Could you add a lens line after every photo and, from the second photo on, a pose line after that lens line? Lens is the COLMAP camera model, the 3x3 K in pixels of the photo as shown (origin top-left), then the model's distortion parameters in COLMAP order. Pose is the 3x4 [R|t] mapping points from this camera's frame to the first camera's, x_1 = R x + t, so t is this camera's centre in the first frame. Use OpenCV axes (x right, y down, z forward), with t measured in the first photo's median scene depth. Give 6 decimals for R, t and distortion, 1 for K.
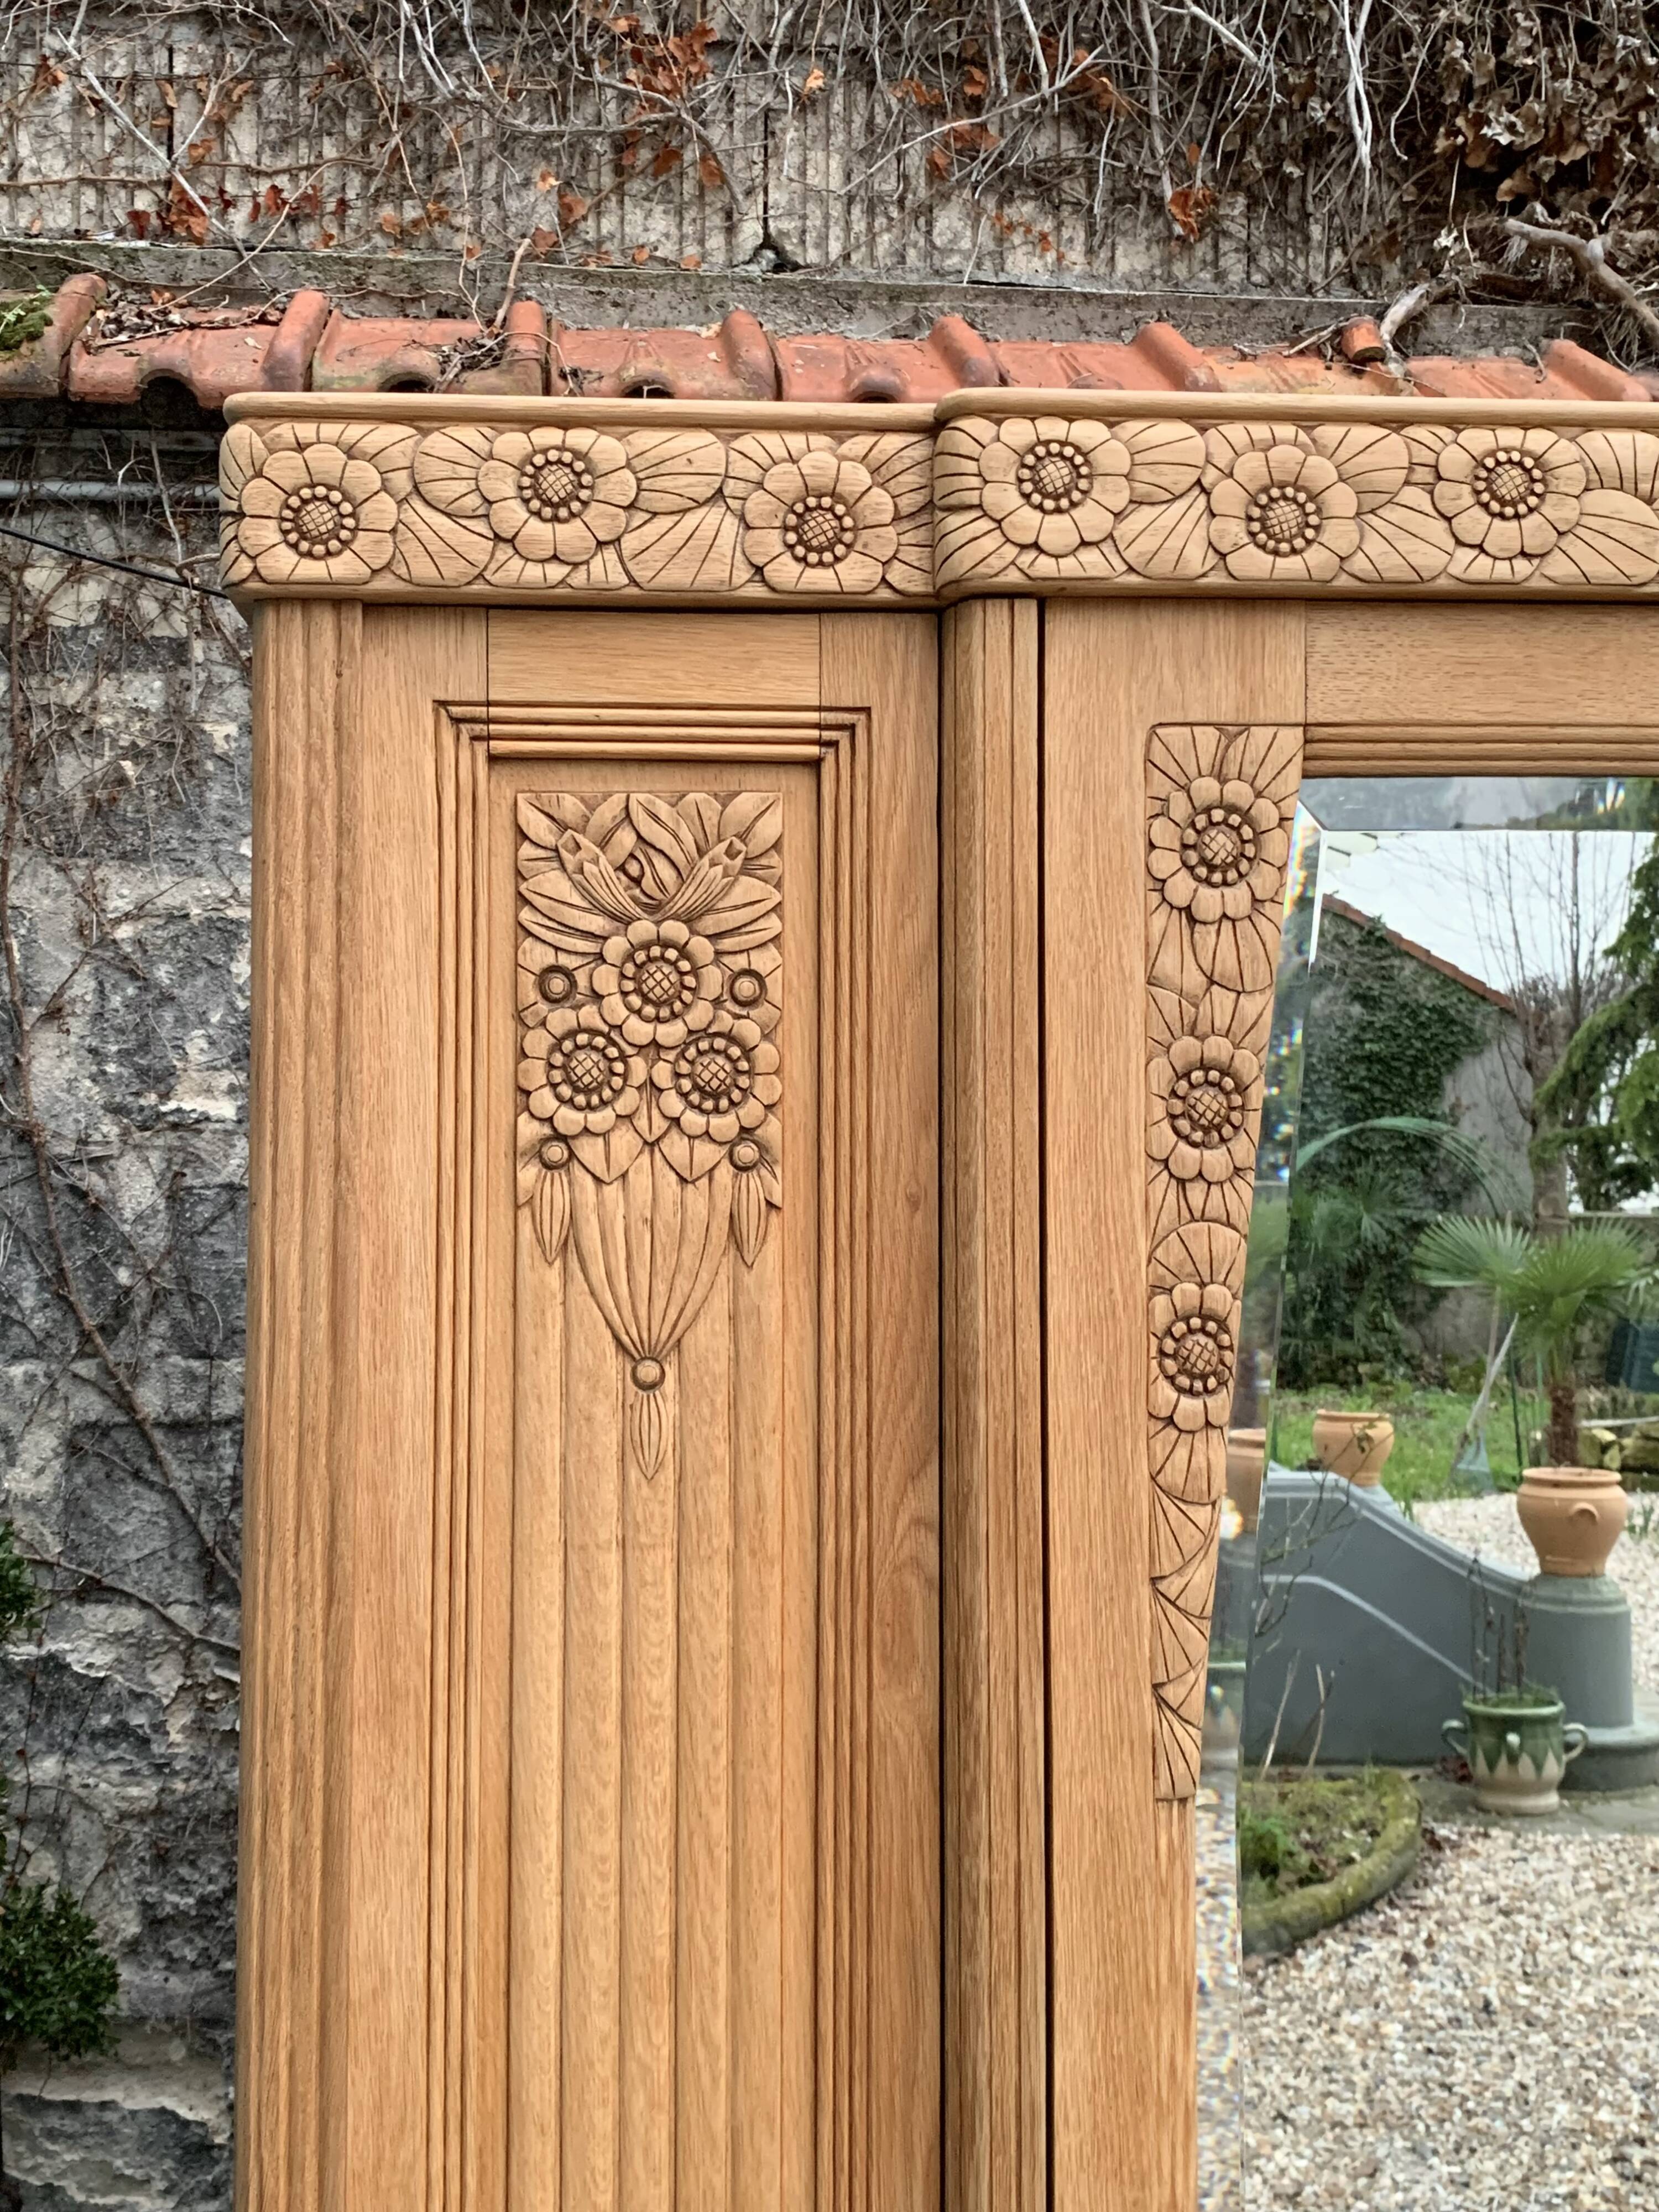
lens RADIAL K [[2250.5, 0, 832.0], [0, 2250.5, 1088.1], [0, 0, 1]] dist [0.100264, -0.119901]
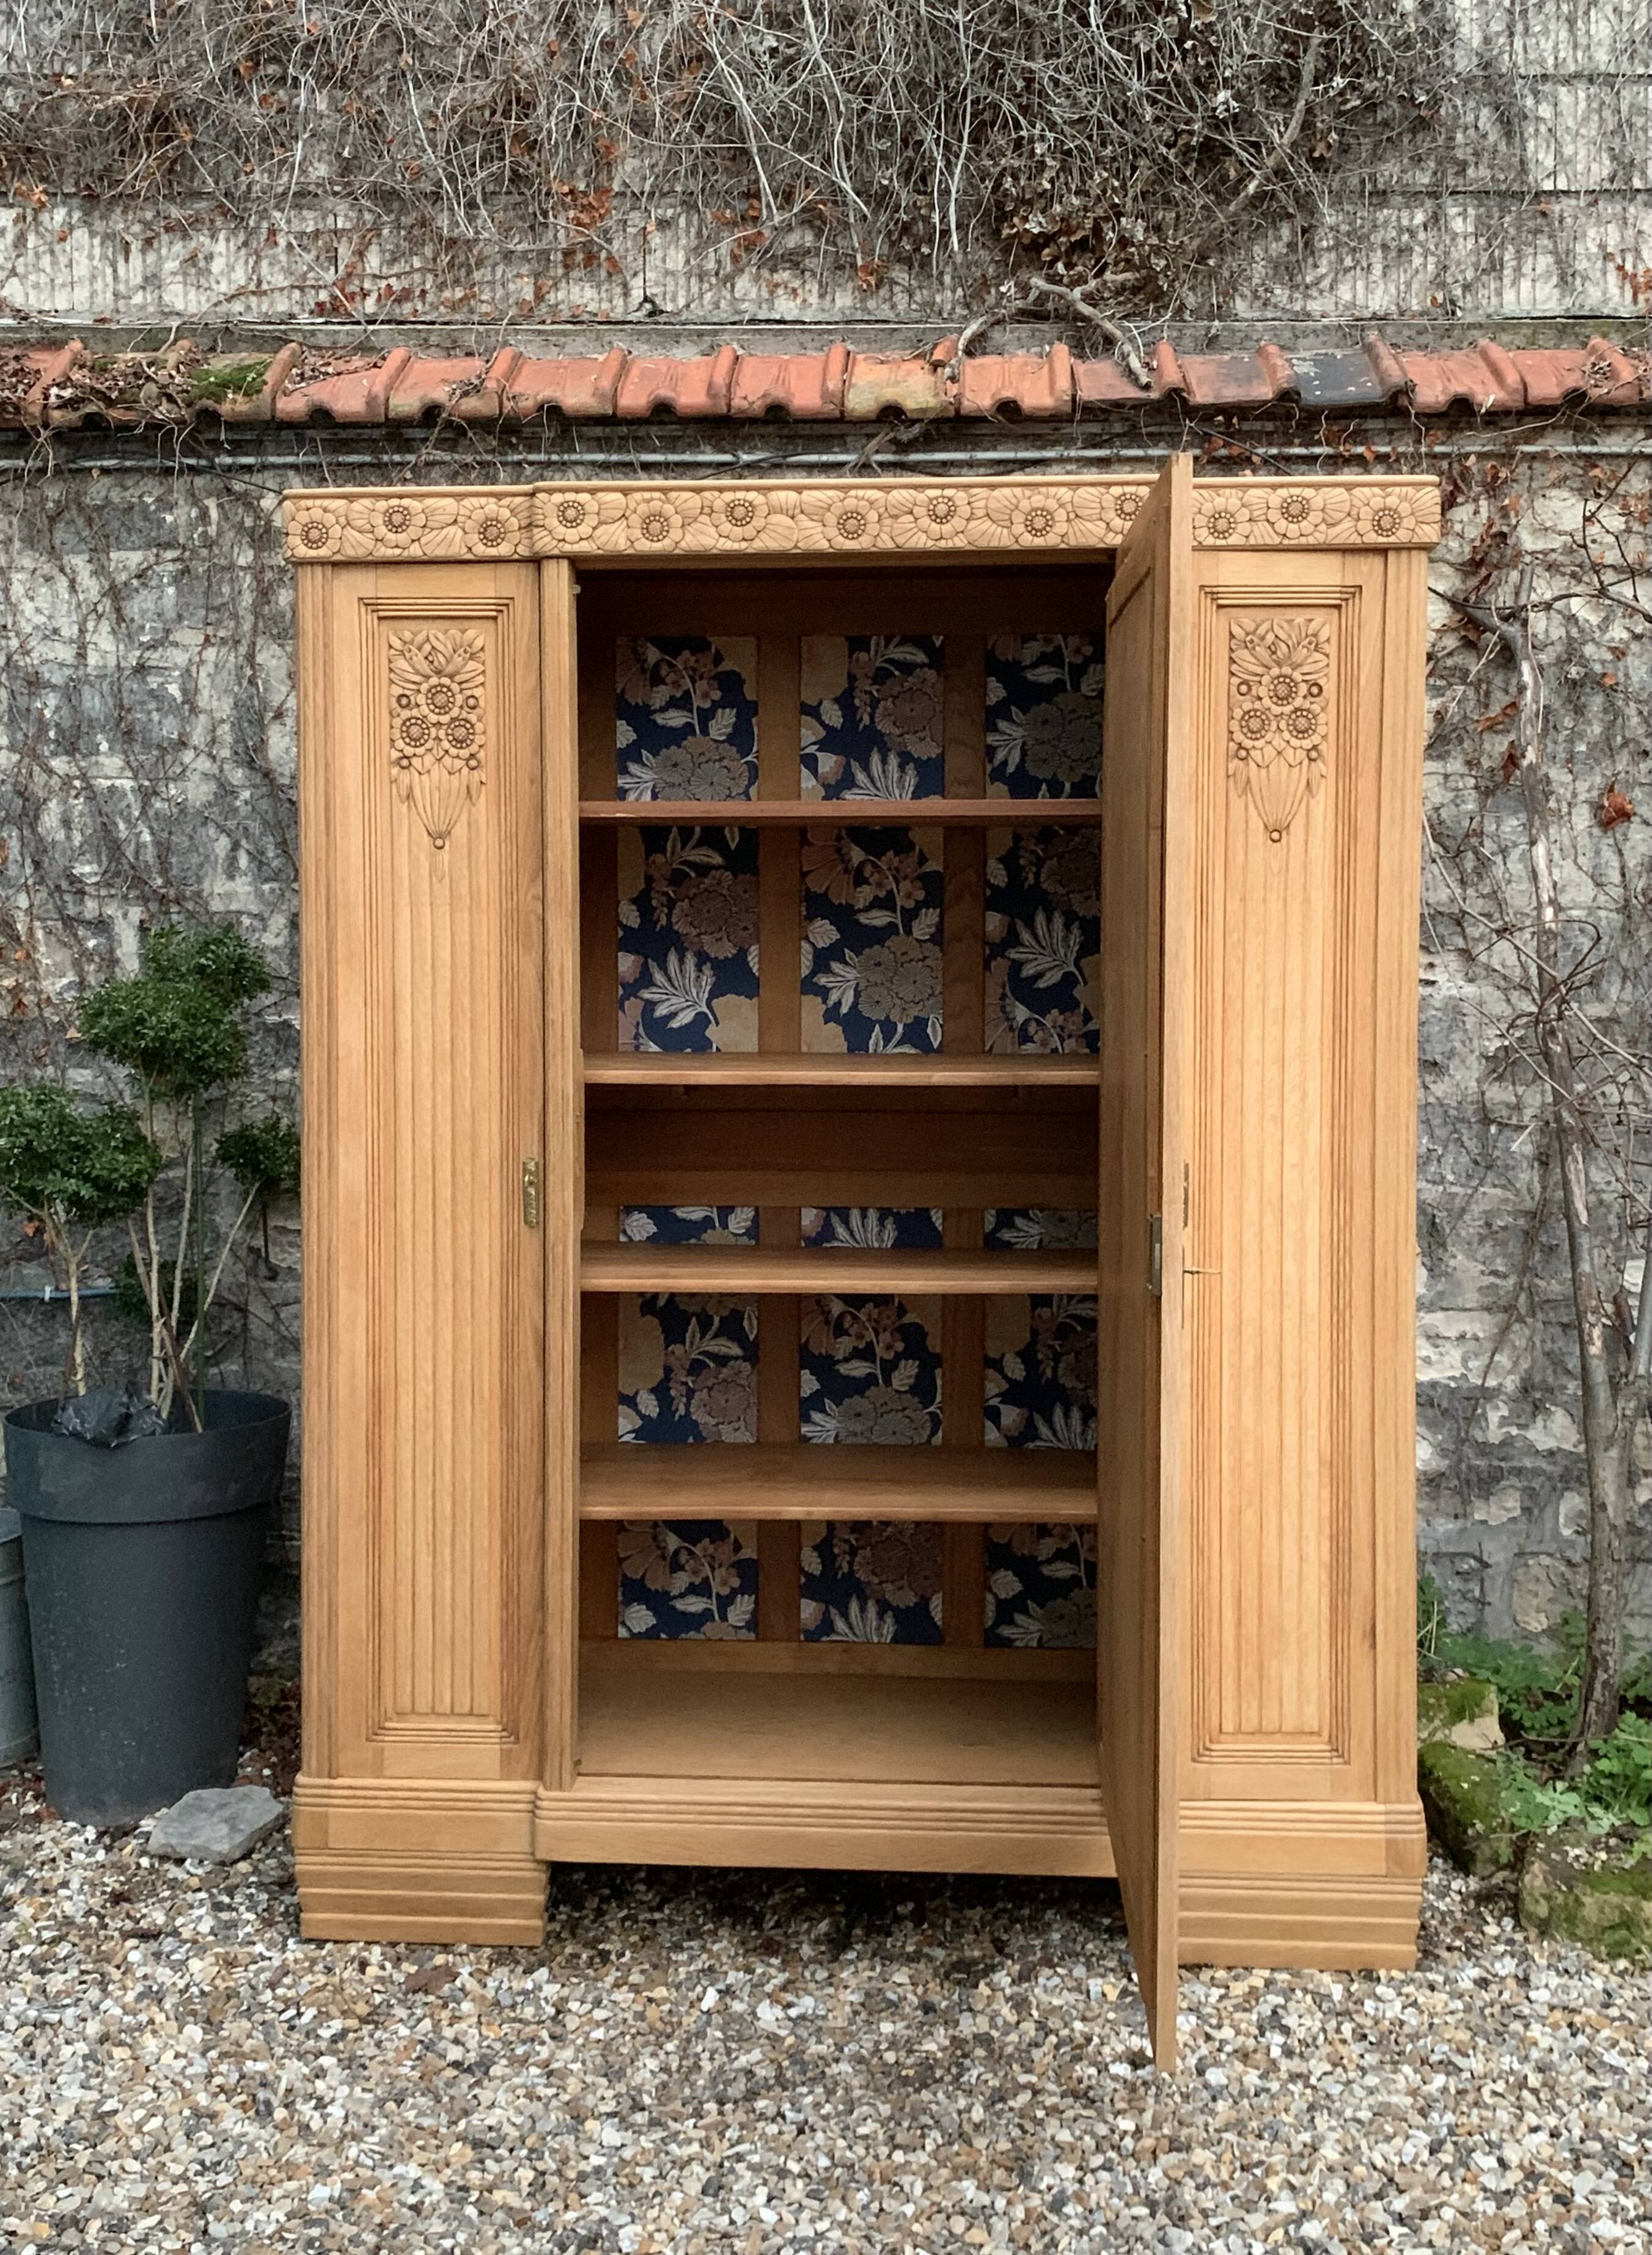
lens RADIAL K [[2415.0, 0, 893.8], [0, 2415.0, 1015.8], [0, 0, 1]] dist [0.081711, 0.000000]
pose [[0.988656, 0.011754, -0.149735, 0.918351], [0.000236, 0.996811, 0.079804, 0.100822], [0.150195, -0.078935, 0.985500, -1.862391]]
